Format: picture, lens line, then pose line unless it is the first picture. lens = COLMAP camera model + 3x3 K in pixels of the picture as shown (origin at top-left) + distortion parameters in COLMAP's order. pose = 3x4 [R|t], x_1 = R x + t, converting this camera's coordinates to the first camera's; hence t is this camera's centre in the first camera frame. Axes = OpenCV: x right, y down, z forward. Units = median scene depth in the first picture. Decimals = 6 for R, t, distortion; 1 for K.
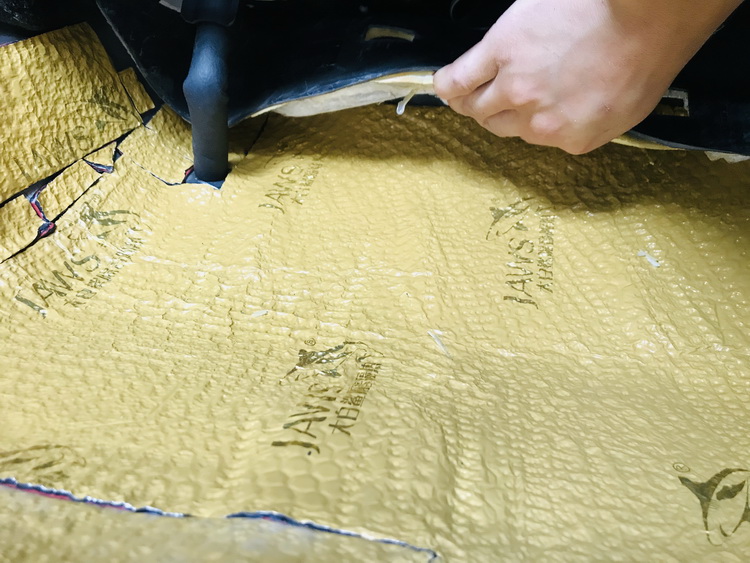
lens RADIAL K [[601.3, 0, 376.4], [0, 601.3, 277.6], [0, 0, 1]] dist [0.016512, -0.020607]
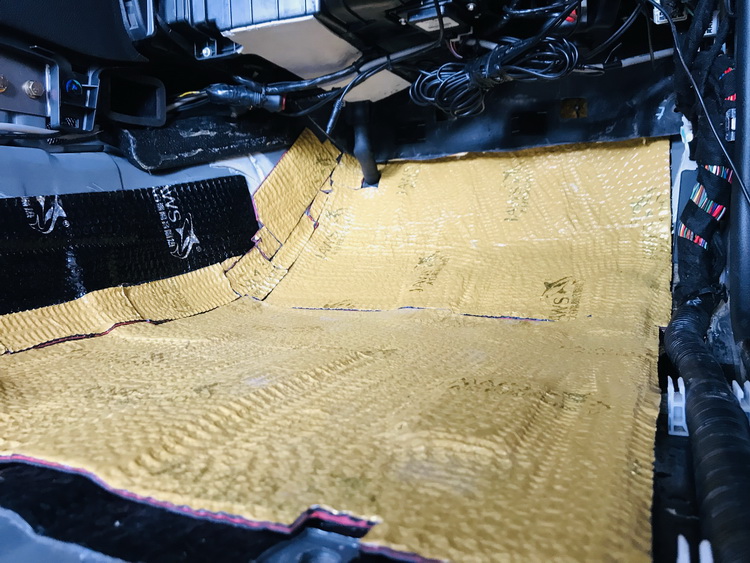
lens RADIAL K [[601.3, 0, 375.2], [0, 601.3, 281.7], [0, 0, 1]] dist [0.016512, -0.020607]
pose [[0.937796, -0.146571, -0.314732, 0.421915], [0.208670, 0.962465, 0.173544, -0.230165], [0.277482, -0.228423, 0.933181, -1.277353]]
